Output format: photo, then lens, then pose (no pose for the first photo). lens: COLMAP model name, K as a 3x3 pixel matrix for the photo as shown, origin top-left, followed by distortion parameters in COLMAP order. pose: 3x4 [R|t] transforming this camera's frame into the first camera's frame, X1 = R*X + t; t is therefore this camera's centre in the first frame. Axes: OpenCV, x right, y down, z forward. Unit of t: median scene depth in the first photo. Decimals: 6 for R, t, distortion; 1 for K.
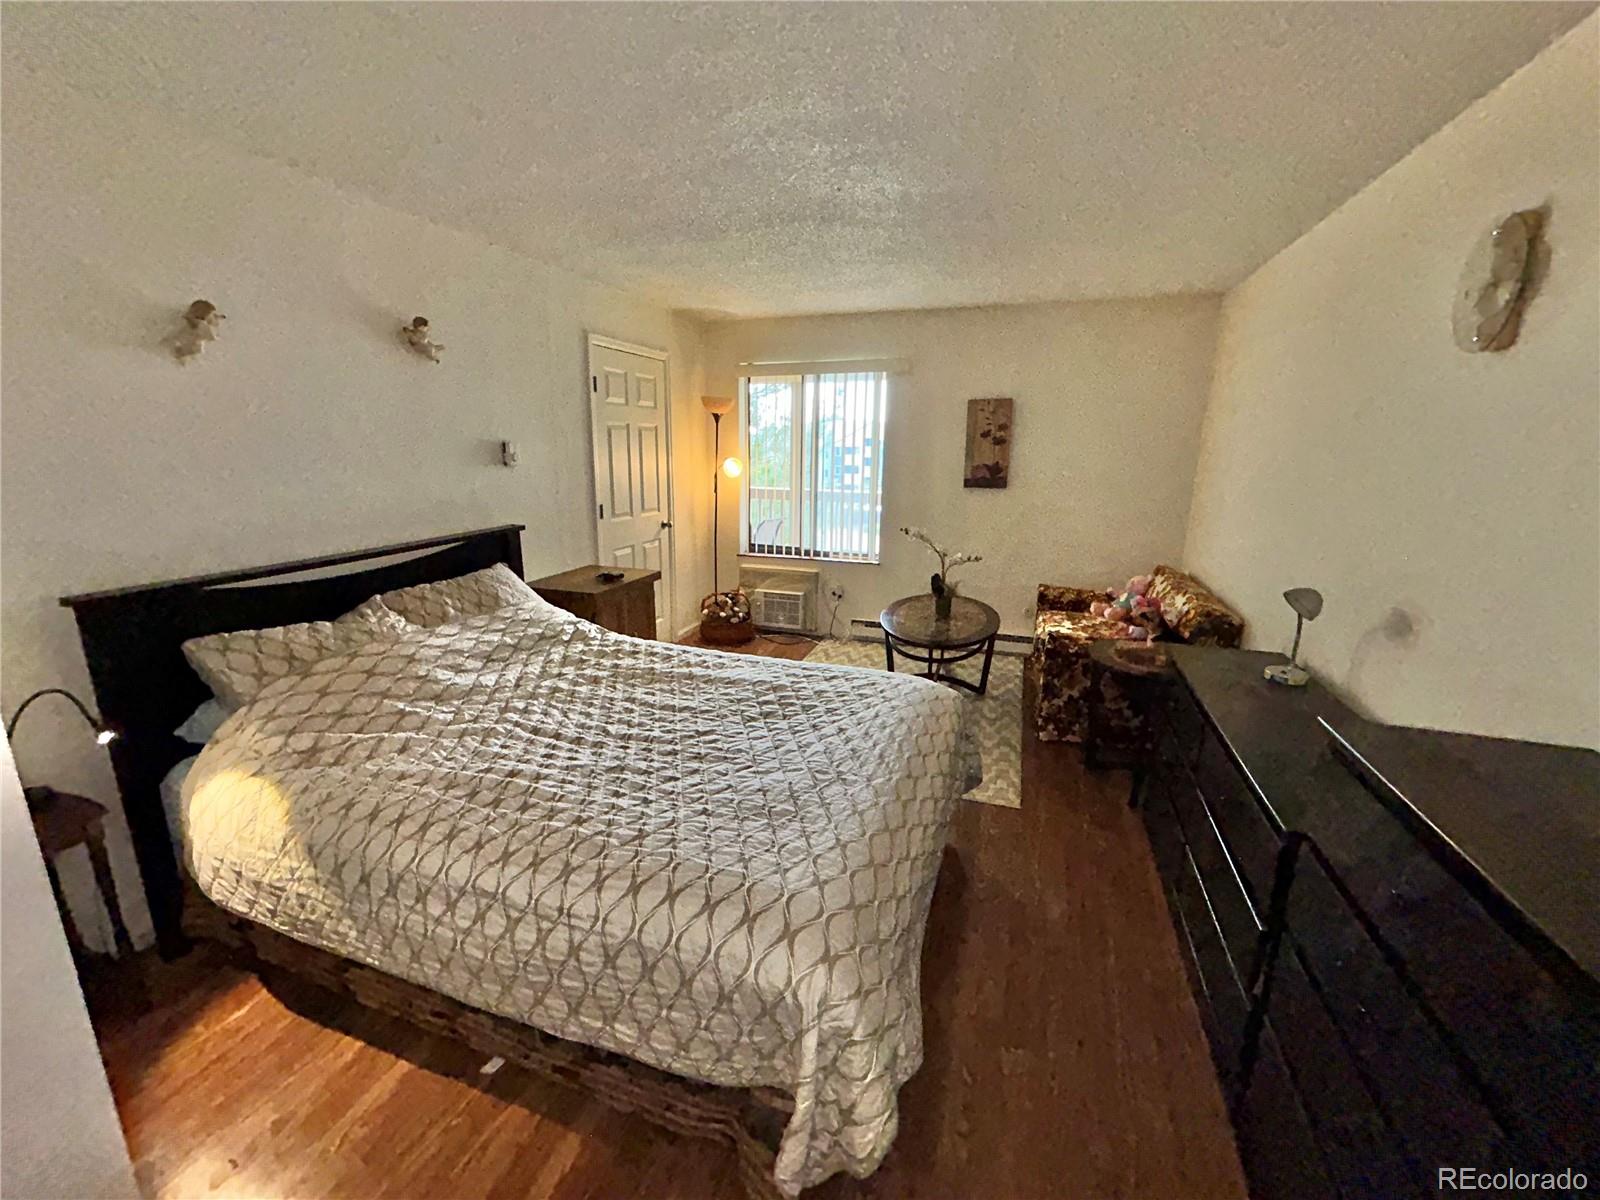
lens RADIAL K [[654.3, 0, 790.0], [0, 654.3, 603.7], [0, 0, 1]] dist [-0.001189, 0.001185]
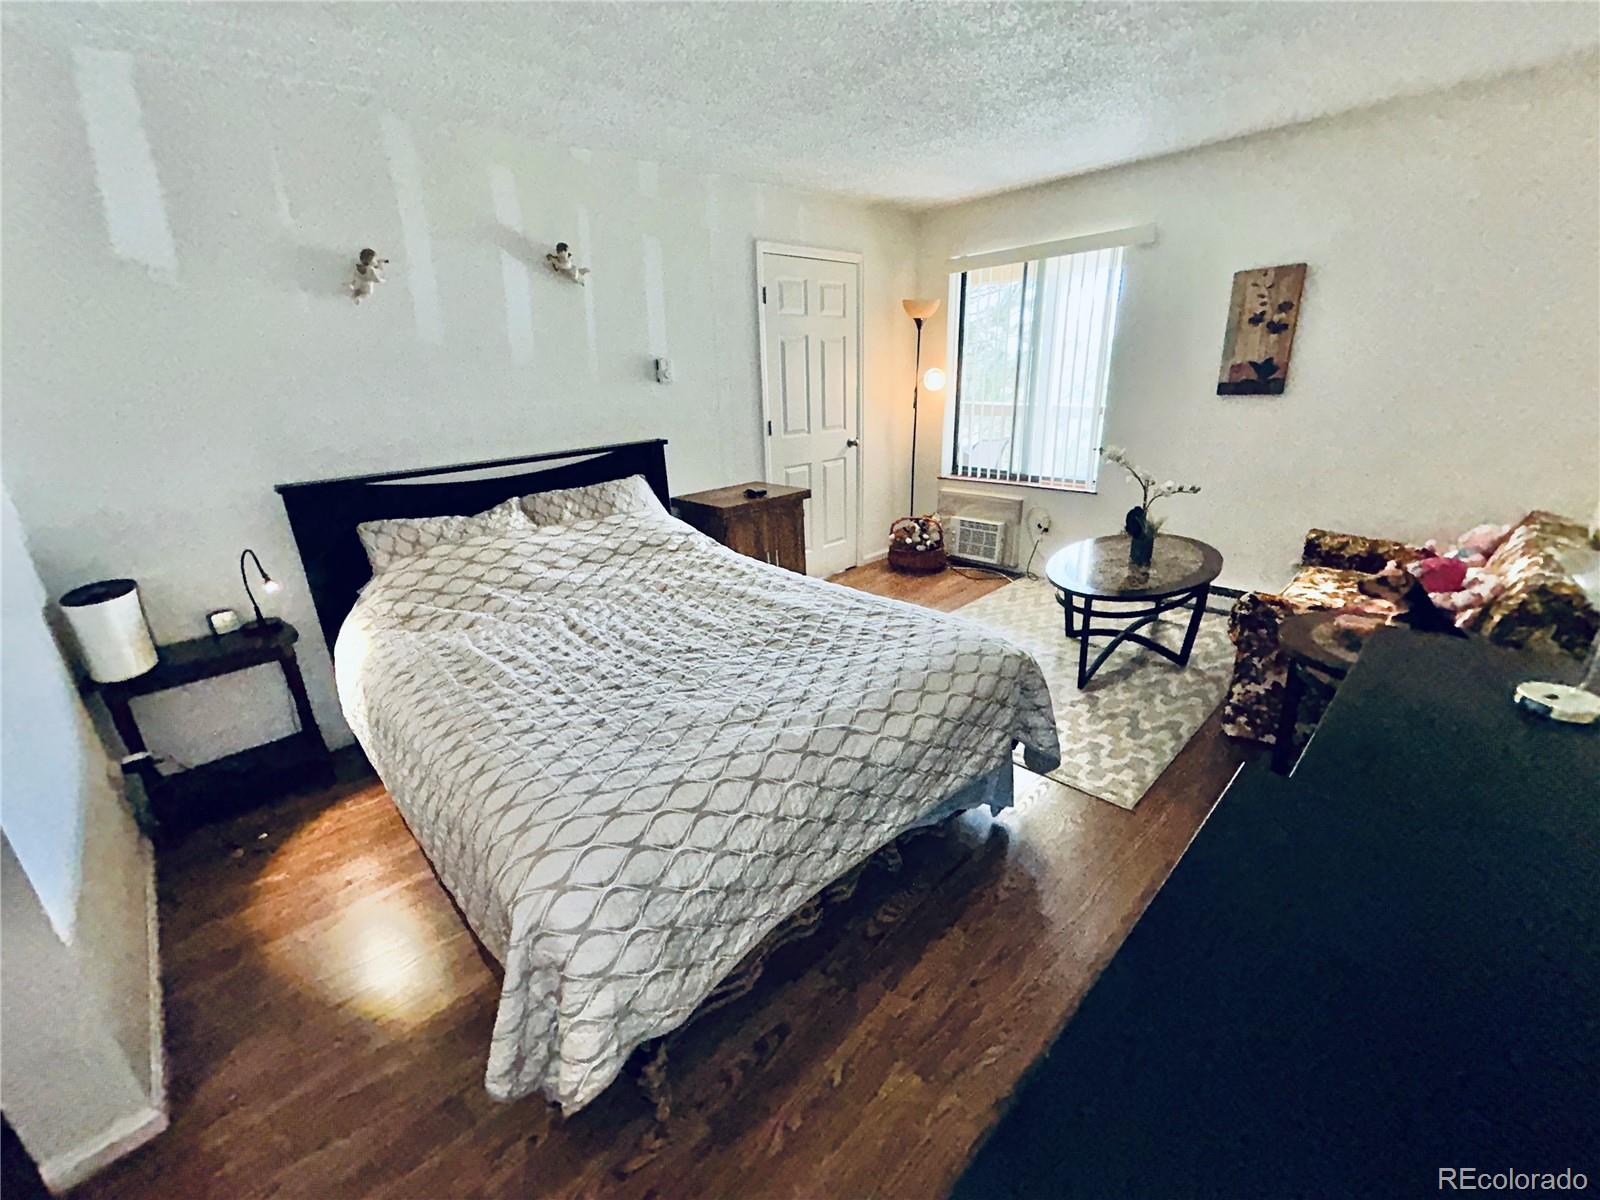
lens RADIAL K [[654.3, 0, 814.3], [0, 654.3, 601.6], [0, 0, 1]] dist [-0.001189, 0.001185]
pose [[0.890771, 0.112248, -0.440372, 0.390959], [-0.064692, 0.990468, 0.121606, -0.005062], [0.449825, -0.079834, 0.889542, 0.184058]]
